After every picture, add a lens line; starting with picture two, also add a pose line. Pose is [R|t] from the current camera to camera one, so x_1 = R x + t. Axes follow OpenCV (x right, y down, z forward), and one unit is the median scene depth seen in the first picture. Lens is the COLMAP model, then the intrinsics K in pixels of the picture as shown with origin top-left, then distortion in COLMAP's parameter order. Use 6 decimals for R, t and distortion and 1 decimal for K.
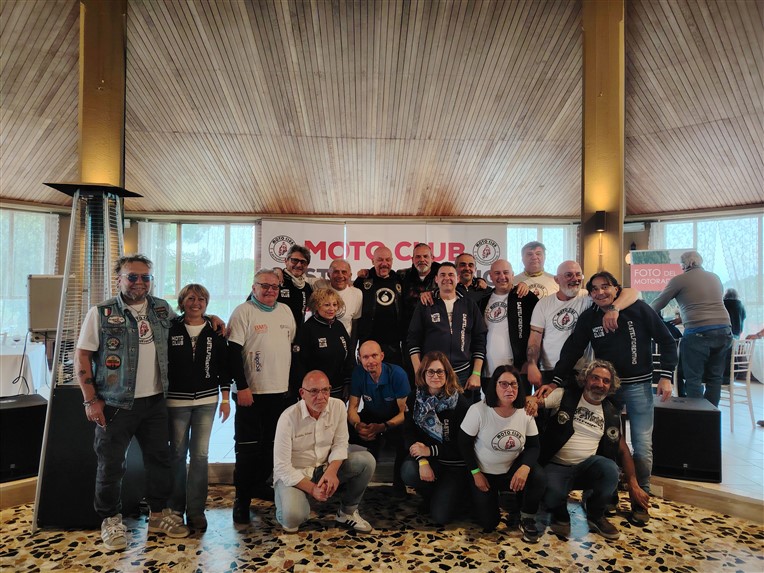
lens RADIAL K [[528.4, 0, 383.5], [0, 528.4, 284.0], [0, 0, 1]] dist [0.031148, -0.027783]
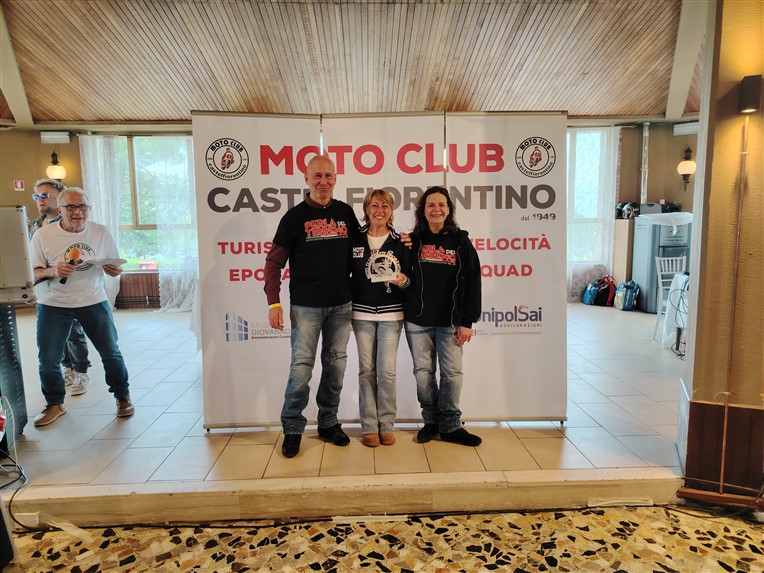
lens RADIAL K [[528.4, 0, 381.3], [0, 528.4, 283.3], [0, 0, 1]] dist [0.031148, -0.027783]
pose [[0.999753, -0.021279, -0.006445, 0.000923], [0.022002, 0.988617, 0.148837, -0.005204], [0.003204, -0.148942, 0.988841, 0.225625]]
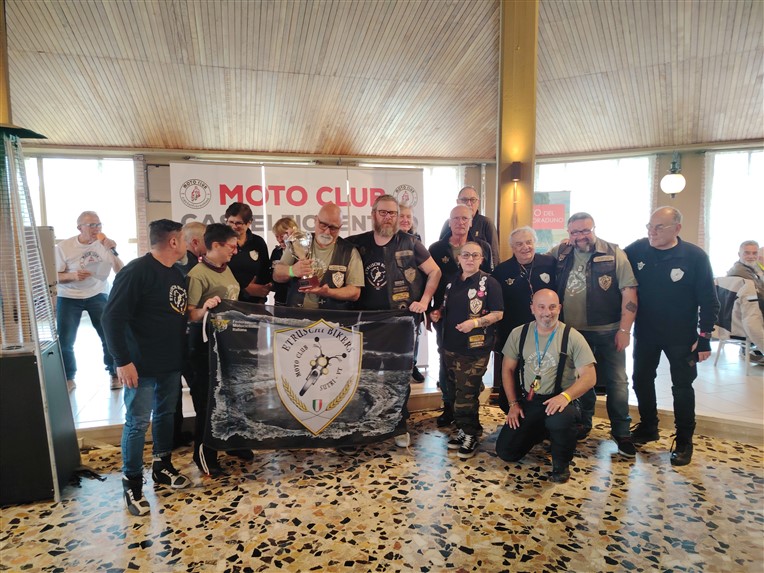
lens RADIAL K [[528.4, 0, 383.2], [0, 528.4, 282.1], [0, 0, 1]] dist [0.031148, -0.027783]
pose [[0.971290, -0.038559, 0.234755, -0.068976], [0.009875, 0.992462, 0.122157, -0.016223], [-0.237695, -0.116331, 0.964348, -0.003612]]
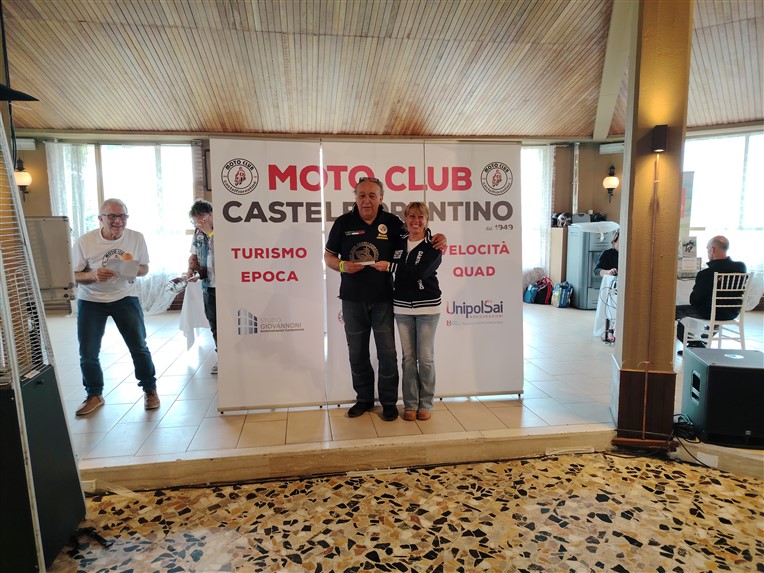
lens RADIAL K [[528.4, 0, 380.8], [0, 528.4, 282.4], [0, 0, 1]] dist [0.031148, -0.027783]
pose [[0.993730, -0.029404, 0.107867, -0.055190], [0.014168, 0.990138, 0.139377, -0.013164], [-0.110901, -0.136975, 0.984347, 0.138674]]
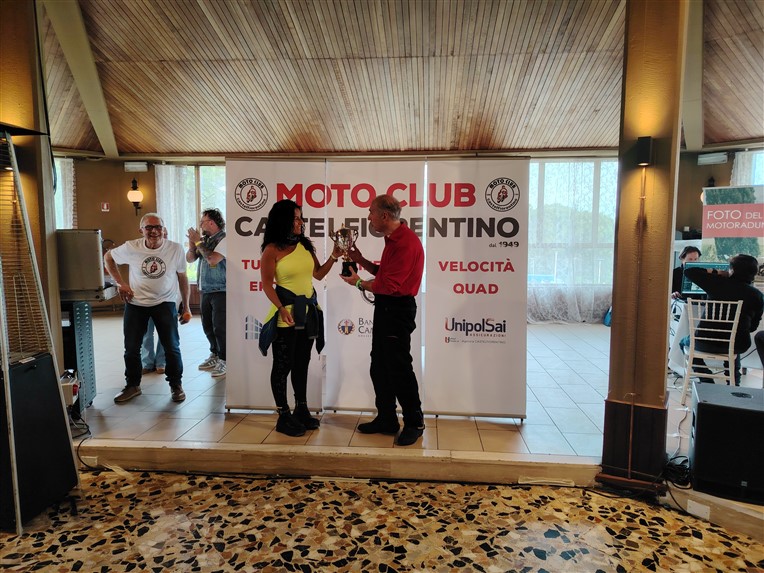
lens RADIAL K [[528.4, 0, 383.2], [0, 528.4, 283.4], [0, 0, 1]] dist [0.031148, -0.027783]
pose [[0.992273, 0.005790, -0.123937, 0.084278], [0.008280, 0.993593, 0.112711, -0.013594], [0.123795, -0.112866, 0.985868, 0.126123]]
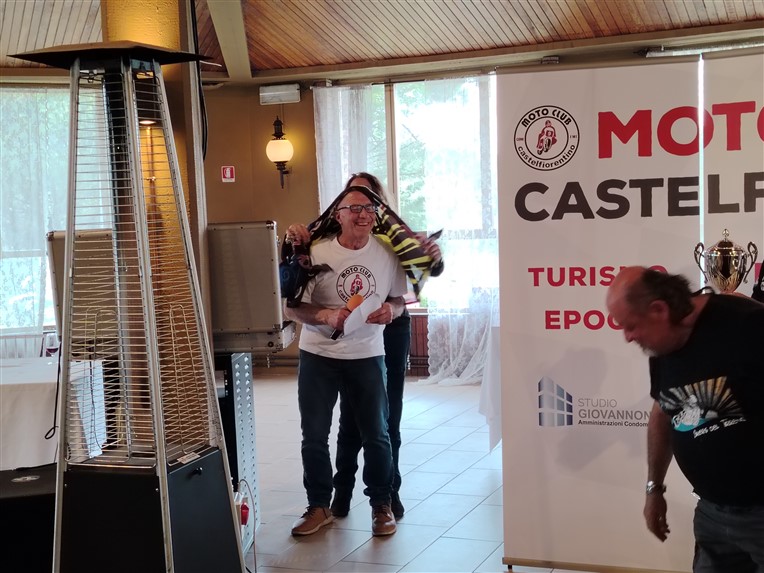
lens RADIAL K [[1115.0, 0, 390.9], [0, 1115.0, 285.9], [0, 0, 1]] dist [0.122140, 0.000000]
pose [[0.911144, -0.020114, -0.411597, 0.042221], [0.059581, 0.994743, 0.083283, -0.021532], [0.407758, -0.100406, 0.907553, 0.087305]]
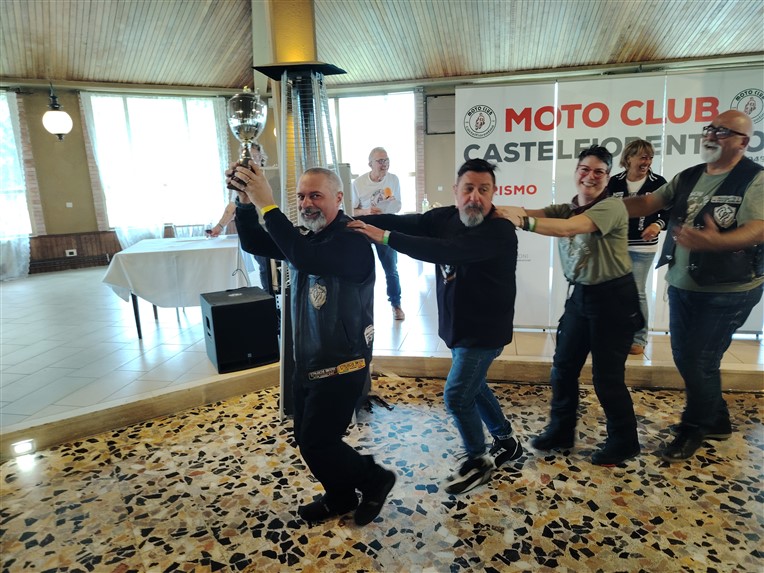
lens RADIAL K [[528.4, 0, 379.9], [0, 528.4, 282.5], [0, 0, 1]] dist [0.031148, -0.027783]
pose [[0.968463, 0.008691, -0.249005, -0.094837], [0.052166, 0.970168, 0.236754, -0.017538], [0.243634, -0.242277, 0.939119, 0.056530]]
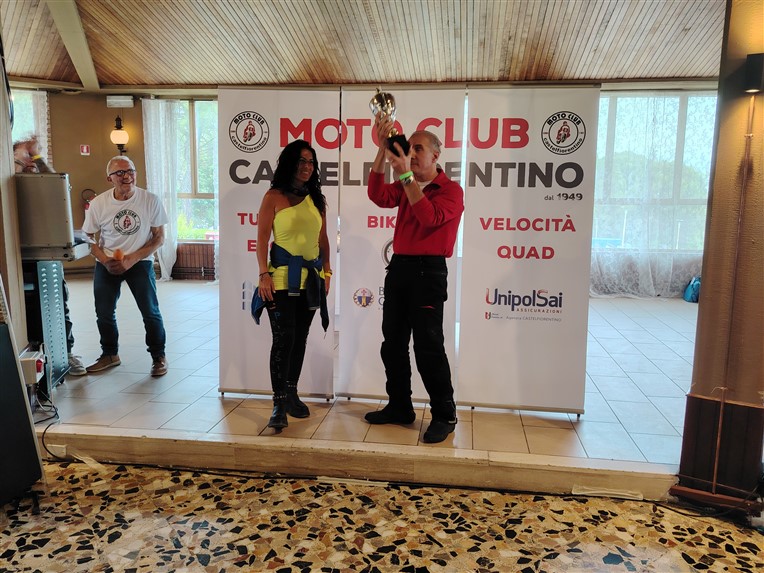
lens RADIAL K [[621.6, 0, 384.2], [0, 621.6, 283.5], [0, 0, 1]] dist [0.038681, -0.043532]
pose [[0.984639, 0.029941, -0.172016, 0.085856], [0.000114, 0.985077, 0.172115, -0.008784], [0.174602, -0.169491, 0.969942, 0.153110]]
